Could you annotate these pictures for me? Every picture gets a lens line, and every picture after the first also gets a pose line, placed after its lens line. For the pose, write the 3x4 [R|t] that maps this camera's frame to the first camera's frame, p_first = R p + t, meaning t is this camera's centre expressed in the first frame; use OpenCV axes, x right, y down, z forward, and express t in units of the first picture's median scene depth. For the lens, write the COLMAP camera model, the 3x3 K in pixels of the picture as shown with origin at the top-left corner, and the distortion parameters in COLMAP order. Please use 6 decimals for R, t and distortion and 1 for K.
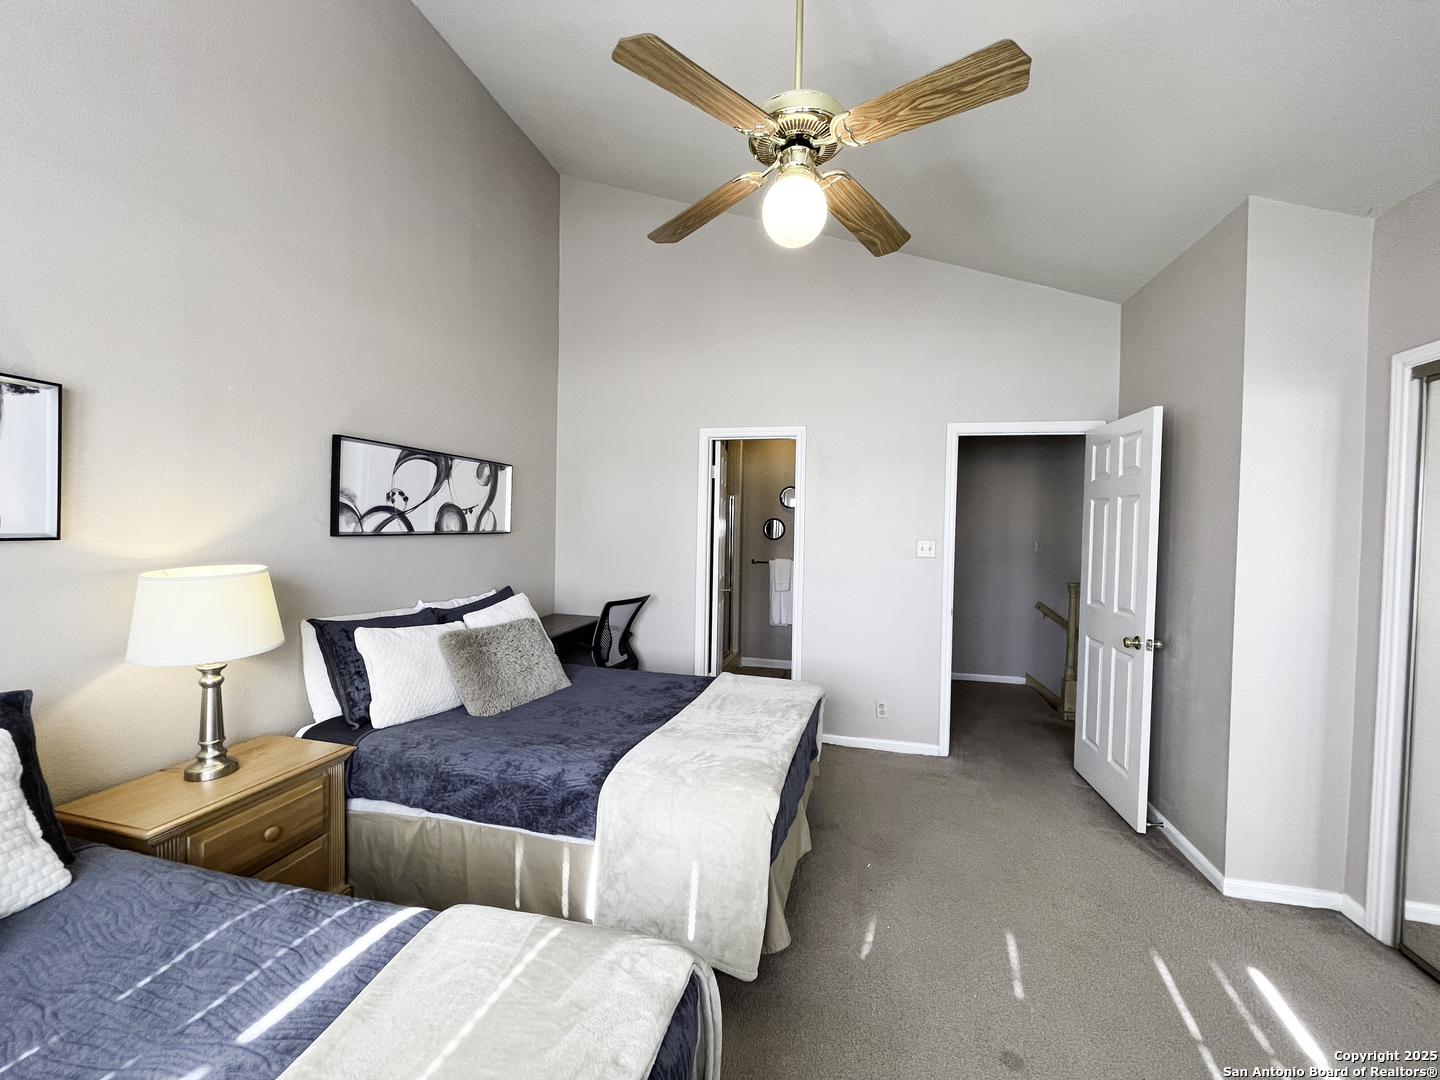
lens RADIAL K [[602.5, 0, 690.5], [0, 602.5, 539.4], [0, 0, 1]] dist [0.000140, -0.000249]
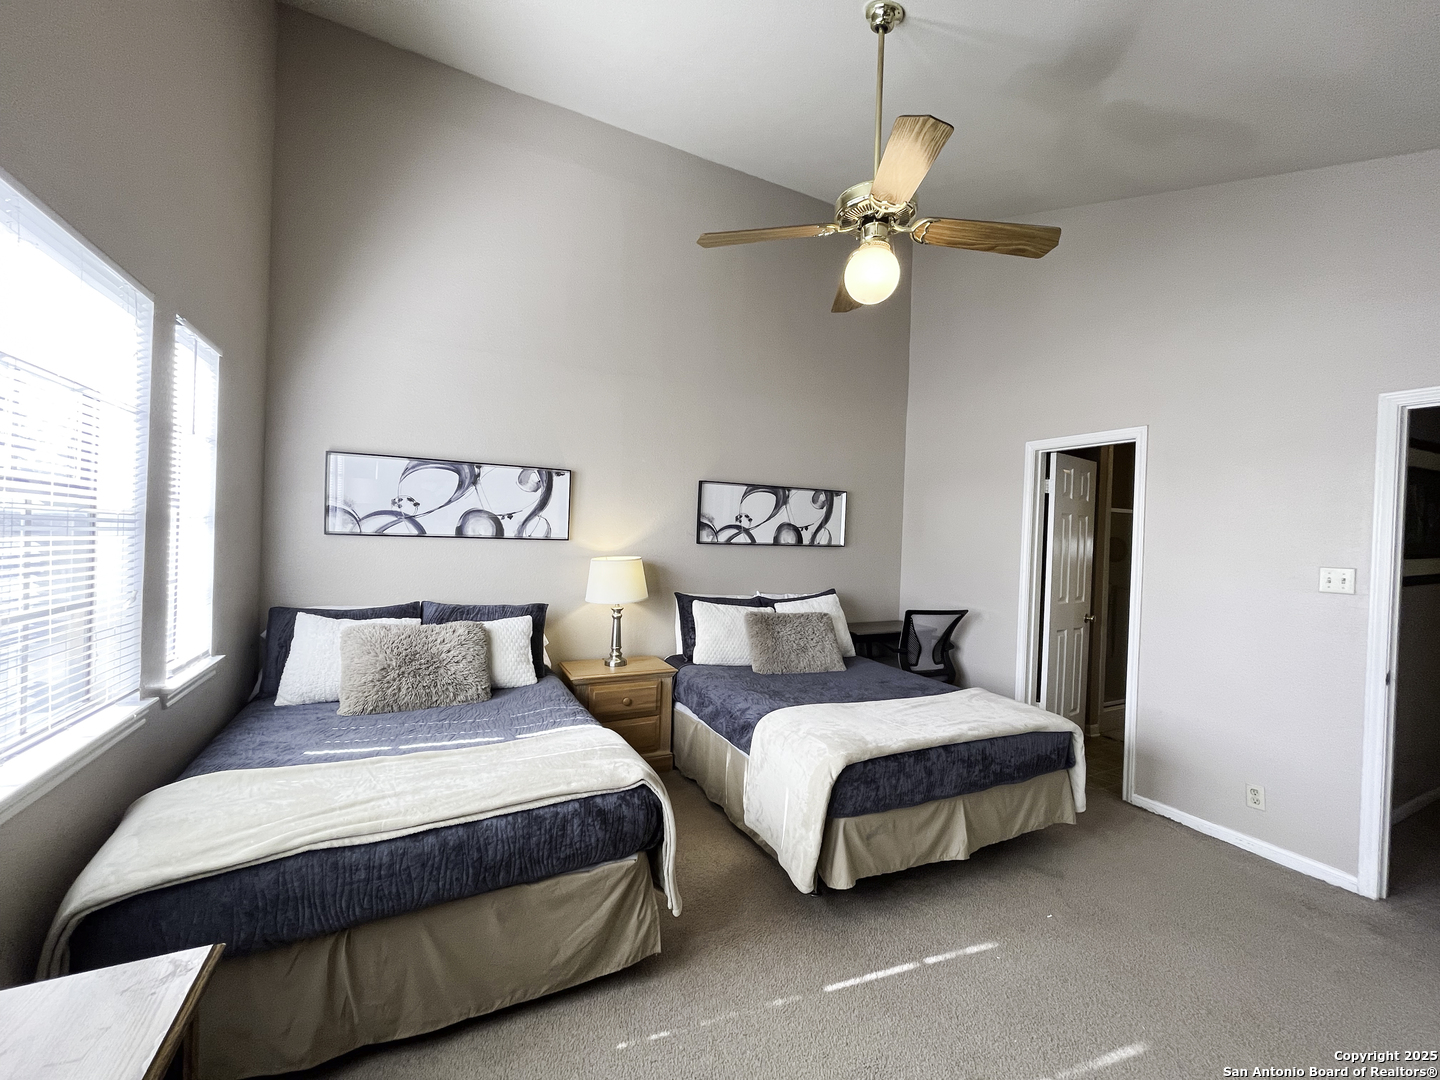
lens RADIAL K [[526.1, 0, 634.7], [0, 526.1, 536.1], [0, 0, 1]] dist [-0.000317, -0.000154]
pose [[0.618643, 0.008200, -0.785629, 0.365232], [-0.039061, 0.999030, -0.020331, 0.008526], [0.784700, 0.043265, 0.618363, -0.000150]]
